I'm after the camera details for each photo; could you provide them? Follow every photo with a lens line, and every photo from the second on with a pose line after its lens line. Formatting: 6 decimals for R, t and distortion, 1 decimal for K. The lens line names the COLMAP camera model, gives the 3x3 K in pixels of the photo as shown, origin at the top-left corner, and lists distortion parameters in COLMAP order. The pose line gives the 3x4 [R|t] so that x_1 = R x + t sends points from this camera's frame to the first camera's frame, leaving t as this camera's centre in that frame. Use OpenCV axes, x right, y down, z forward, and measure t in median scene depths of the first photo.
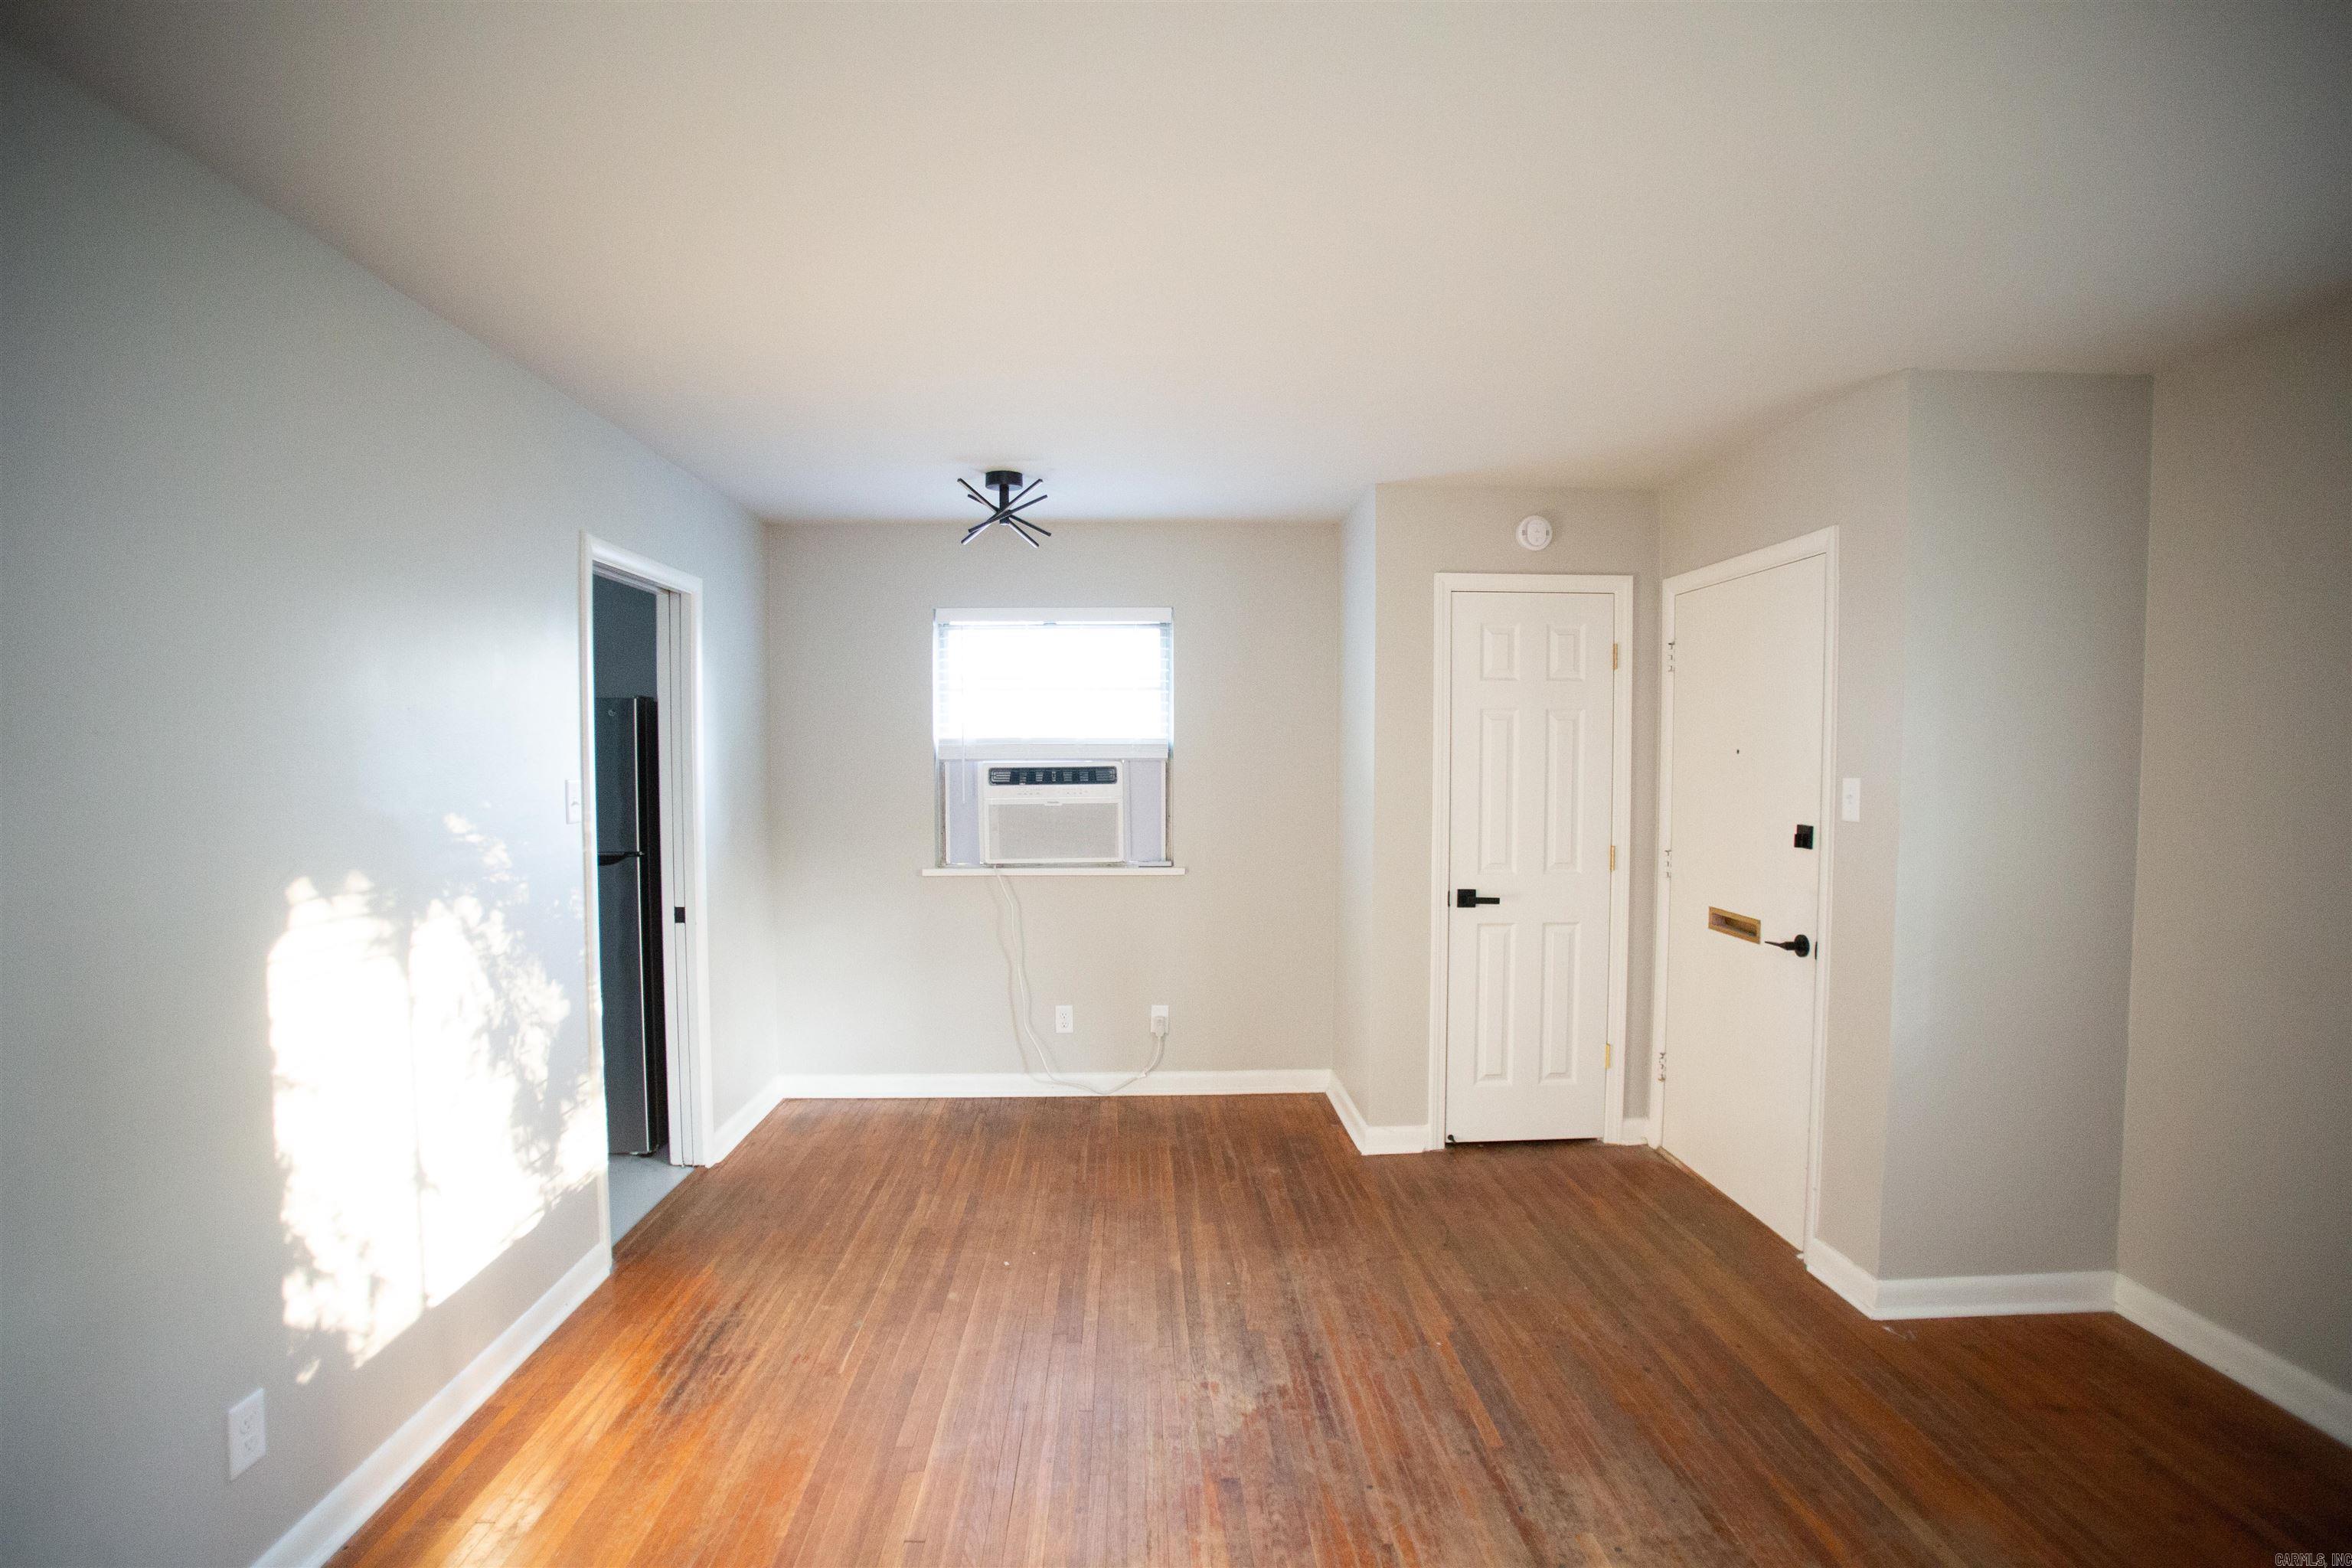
lens RADIAL K [[1150.4, 0, 1168.8], [0, 1150.4, 801.2], [0, 0, 1]] dist [-0.088625, 0.040803]
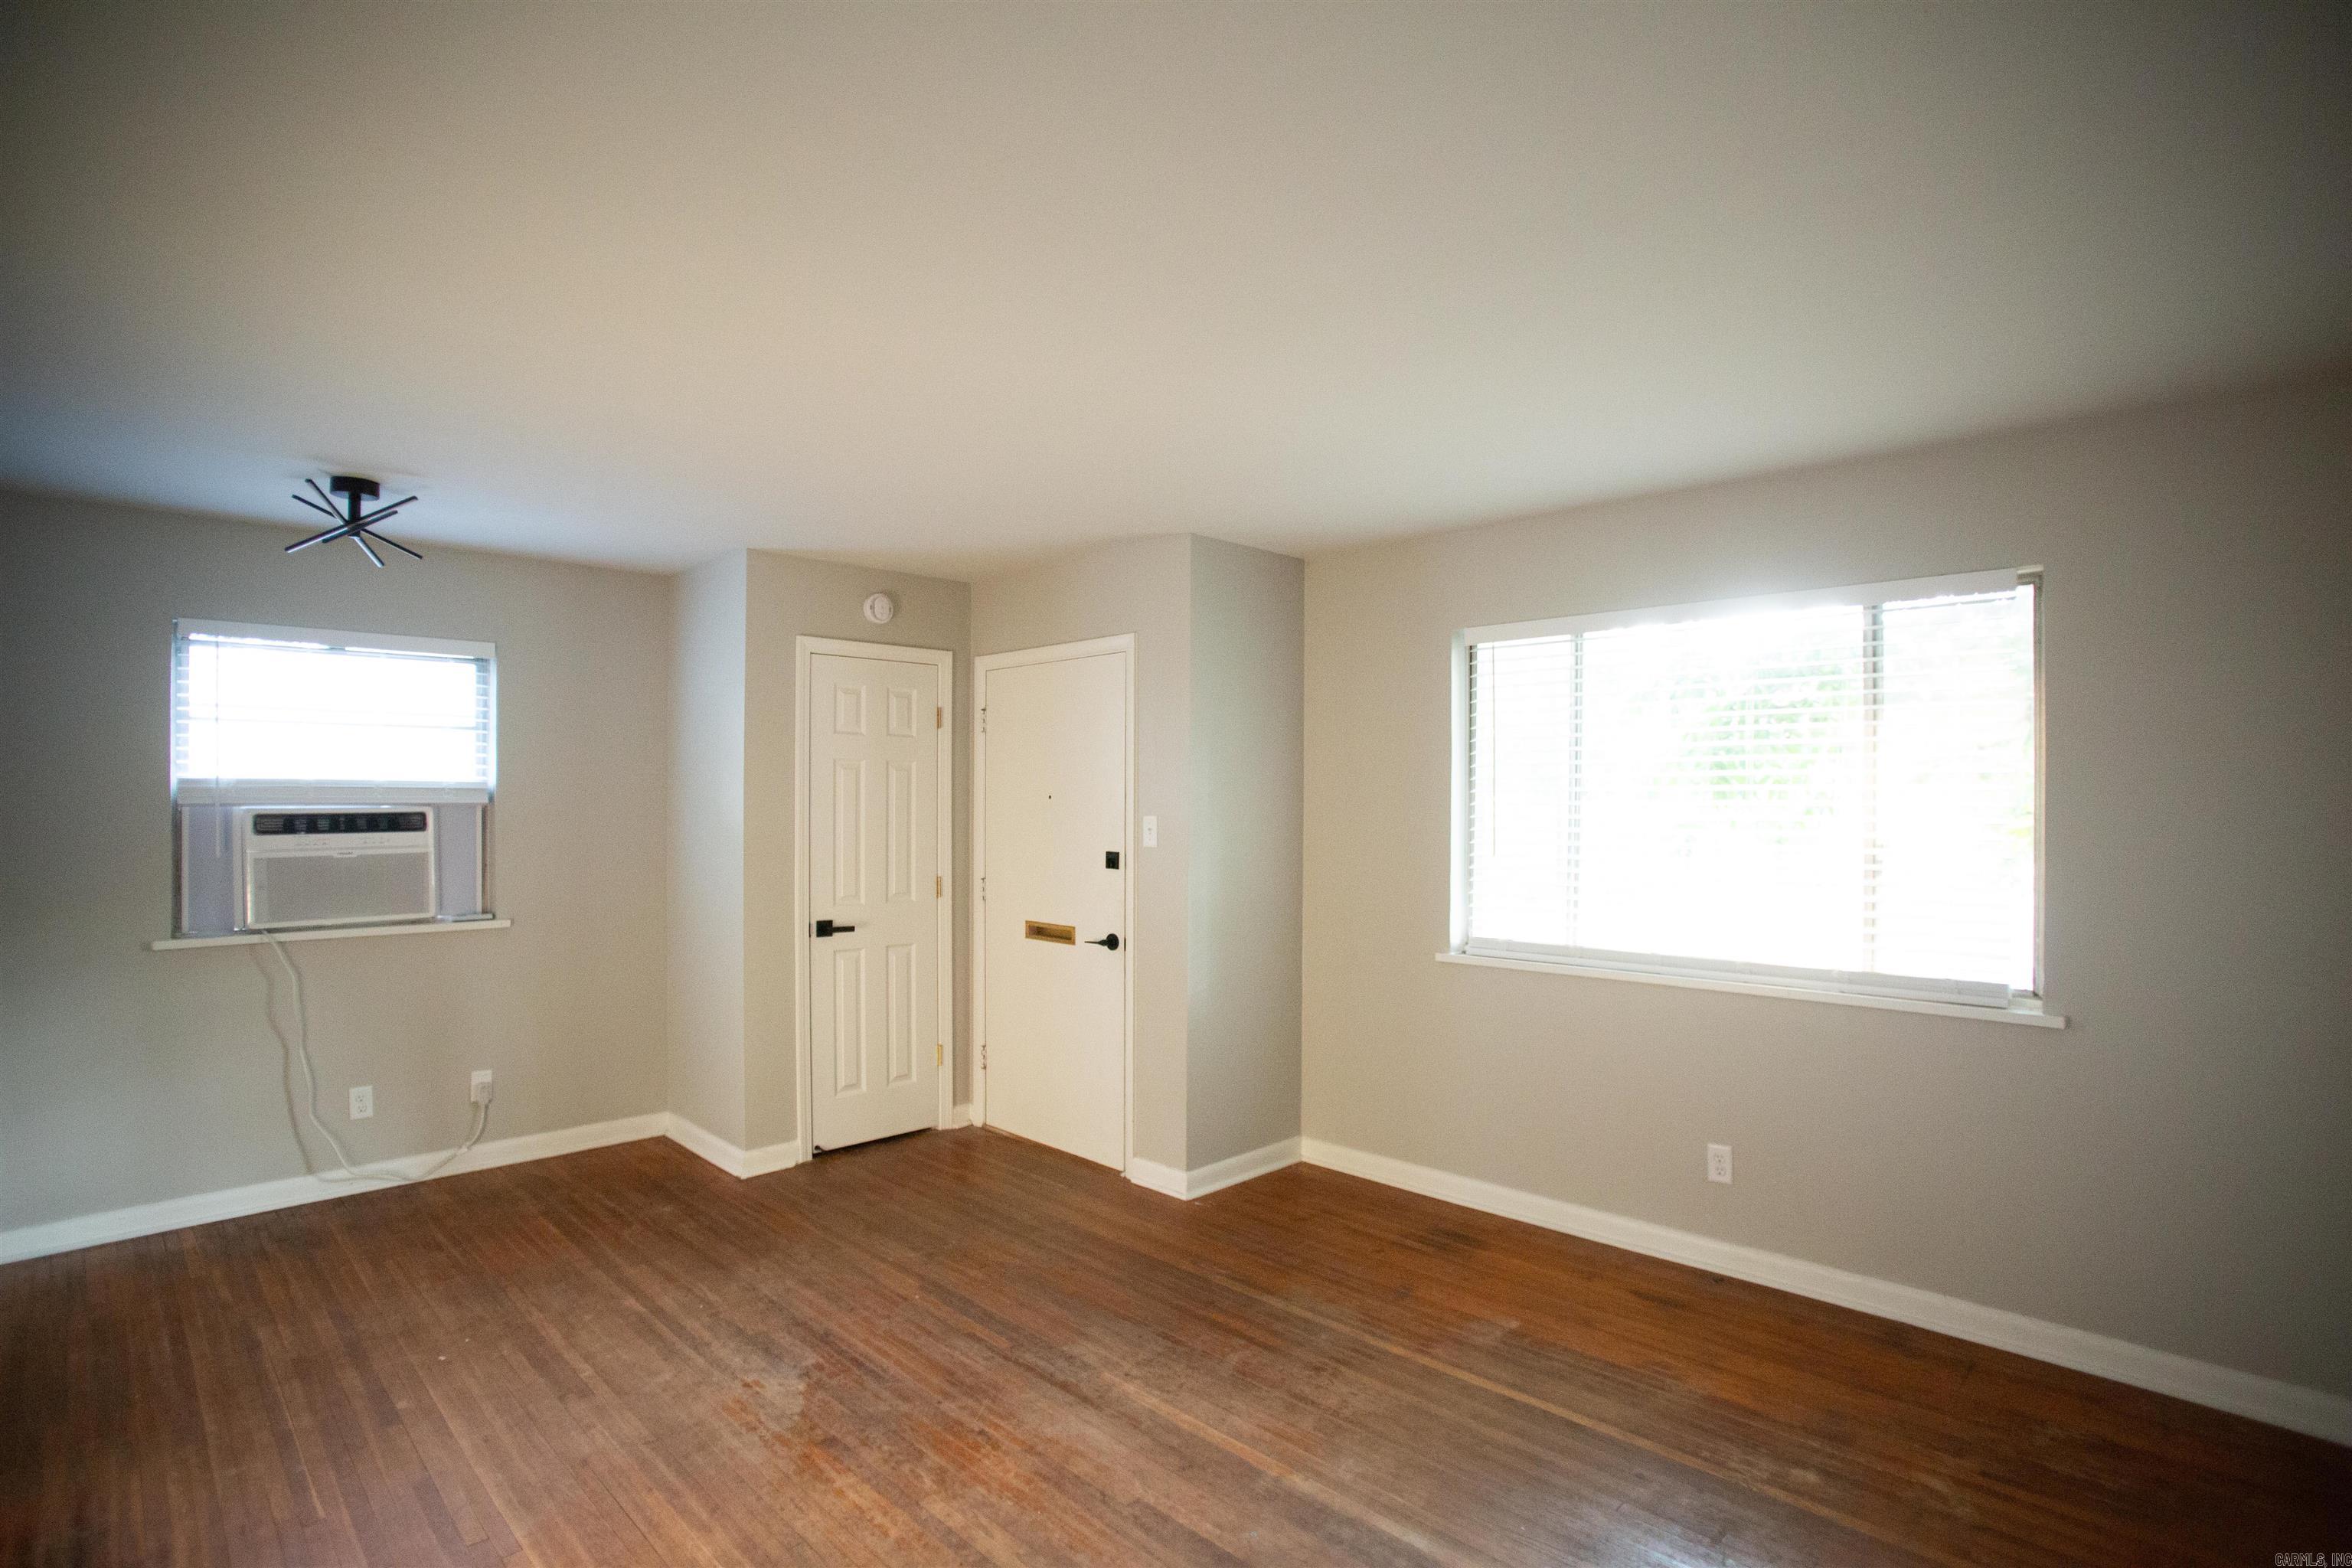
lens RADIAL K [[1143.8, 0, 1168.6], [0, 1143.8, 802.8], [0, 0, 1]] dist [-0.093925, 0.040417]
pose [[0.733351, 0.001824, 0.679848, -0.278715], [0.026175, 0.999179, -0.030916, 0.006249], [-0.679347, 0.040468, 0.732701, -0.046079]]
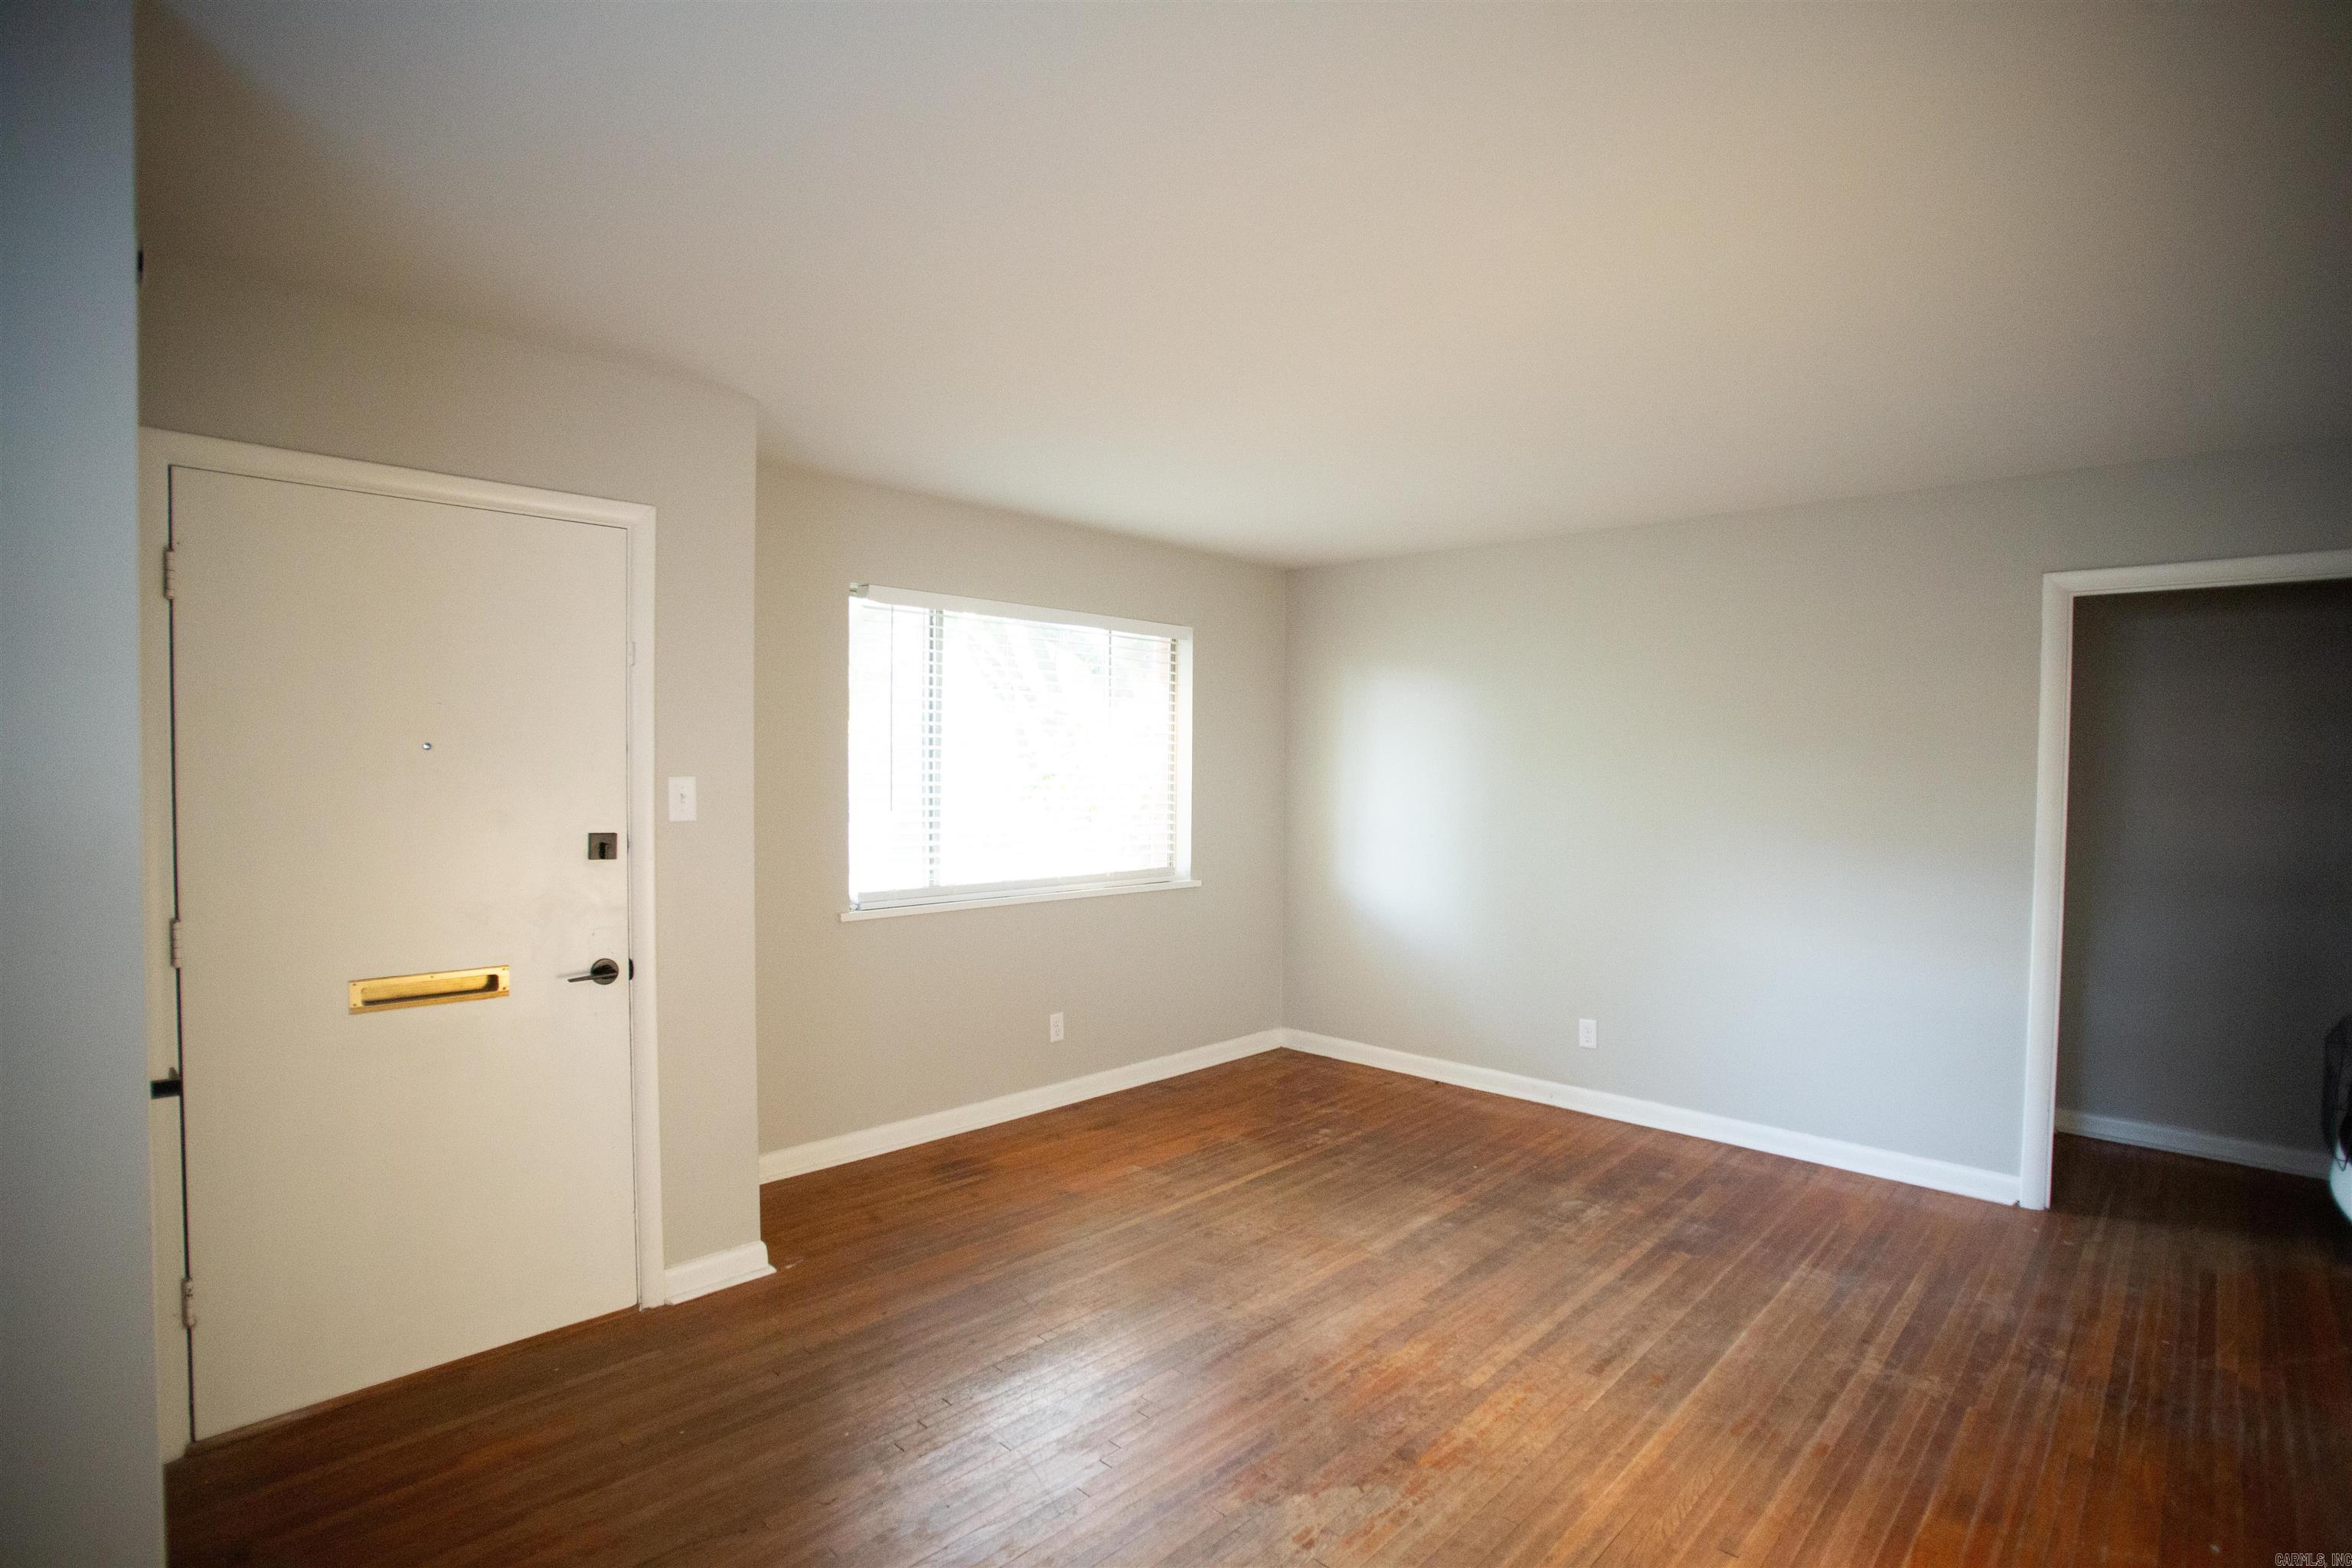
lens RADIAL K [[1150.4, 0, 1168.8], [0, 1150.4, 801.2], [0, 0, 1]] dist [-0.088625, 0.040803]
pose [[-0.694656, -0.032428, 0.718611, -0.323136], [0.017849, 0.997899, 0.062285, -0.043969], [-0.719121, 0.056093, -0.692617, 1.136855]]
